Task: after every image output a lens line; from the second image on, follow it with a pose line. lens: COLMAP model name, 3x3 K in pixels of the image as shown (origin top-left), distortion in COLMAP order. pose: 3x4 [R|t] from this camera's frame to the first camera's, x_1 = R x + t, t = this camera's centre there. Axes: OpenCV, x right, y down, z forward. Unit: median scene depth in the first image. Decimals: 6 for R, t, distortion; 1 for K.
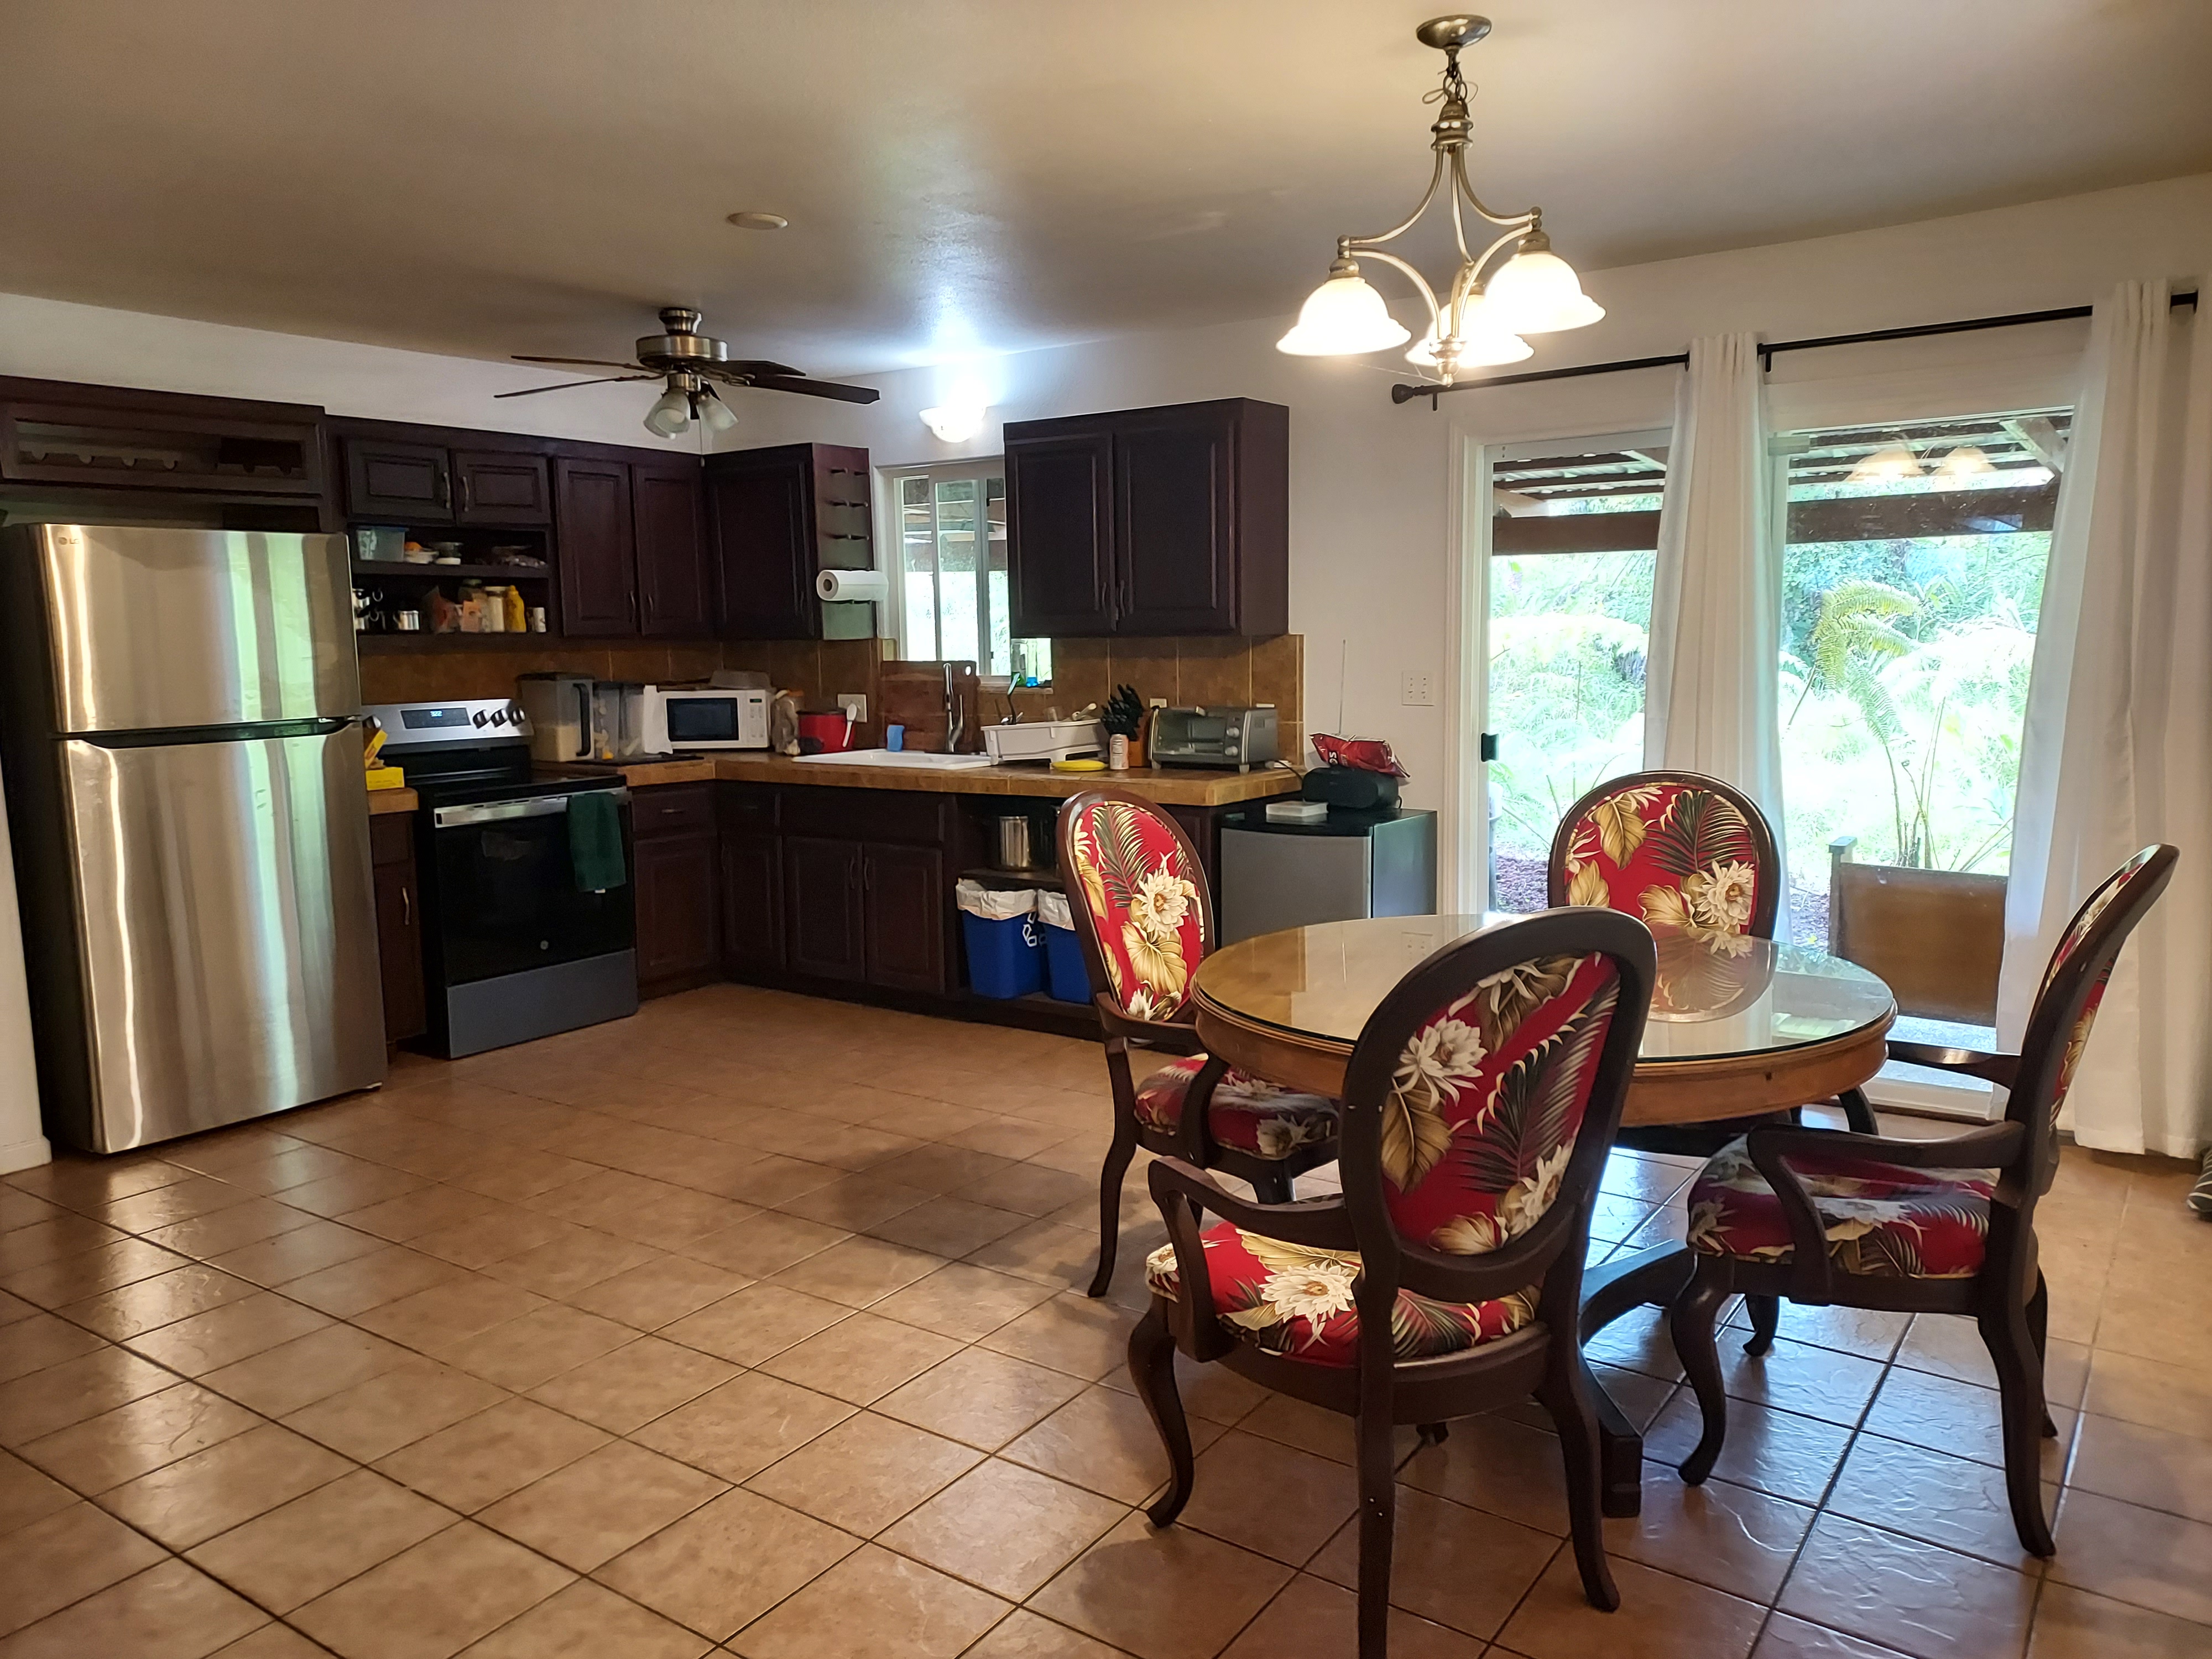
lens RADIAL K [[1594.9, 0, 1089.1], [0, 1594.9, 818.7], [0, 0, 1]] dist [0.043205, 0.008303]
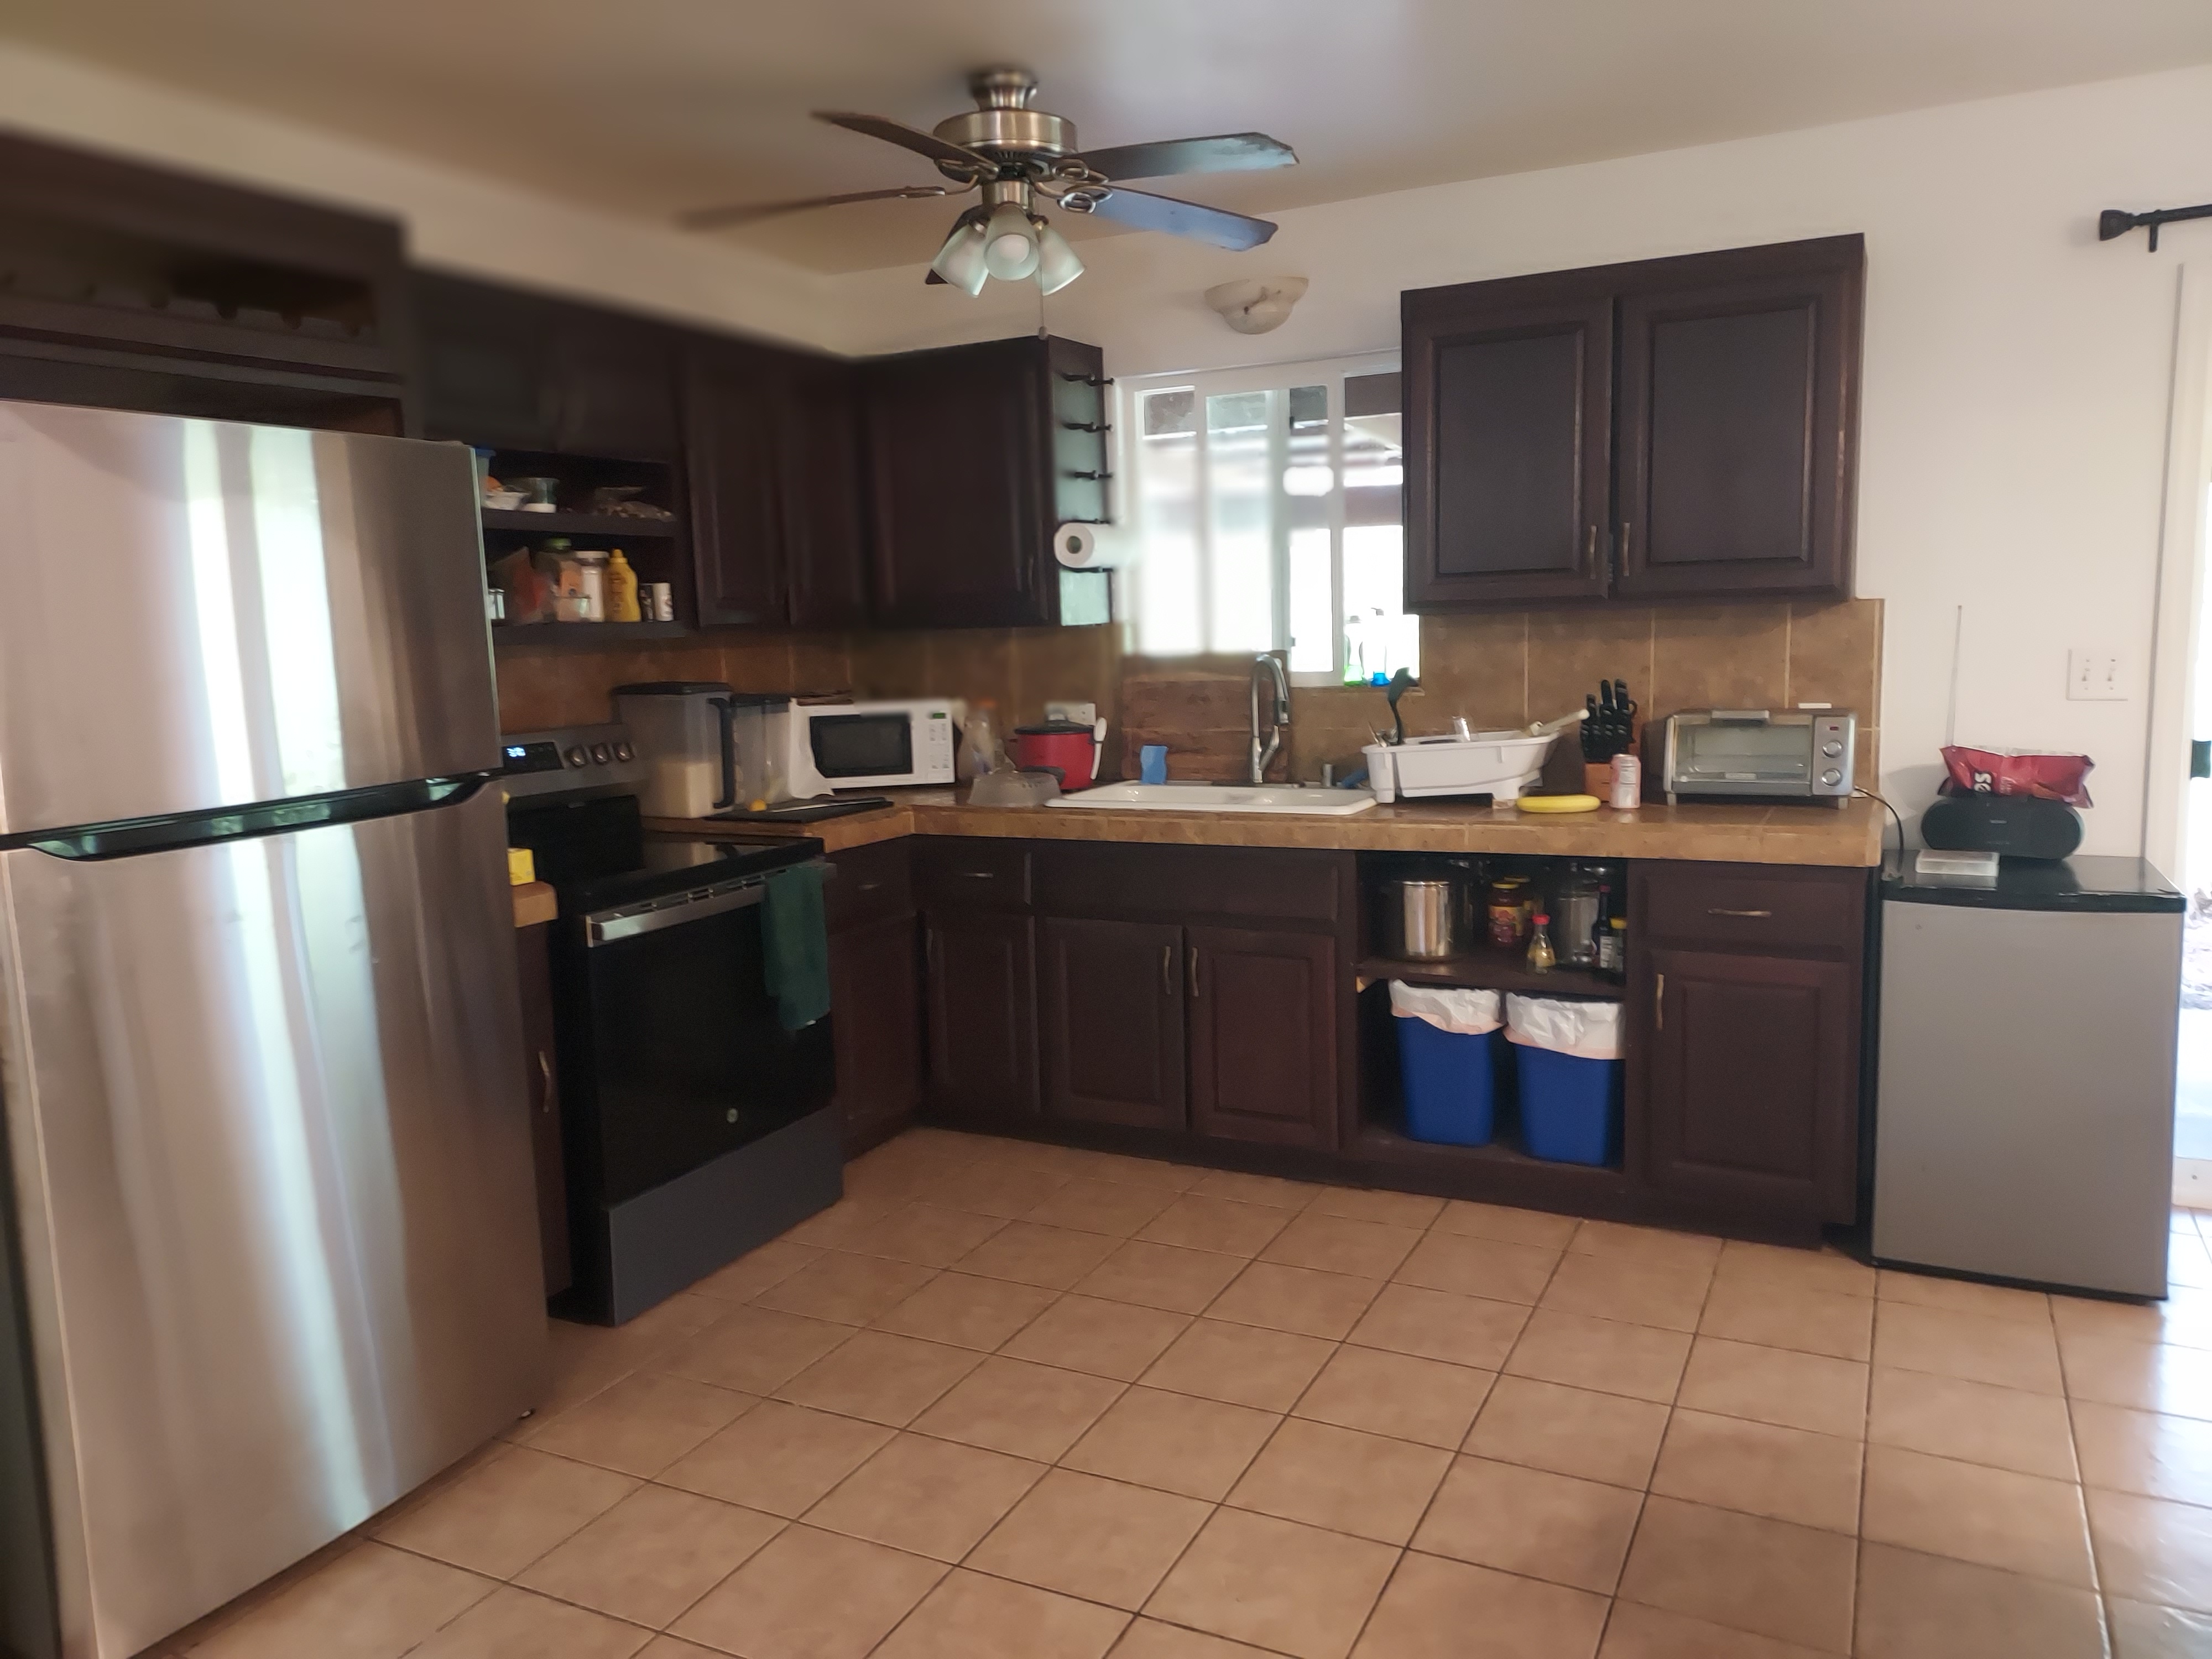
lens RADIAL K [[1594.9, 0, 1097.1], [0, 1594.9, 834.2], [0, 0, 1]] dist [0.043205, 0.008303]
pose [[0.989979, -0.036222, 0.136487, -0.259776], [0.034365, 0.999282, 0.015940, -0.034255], [-0.136967, -0.011090, 0.990514, 0.332485]]
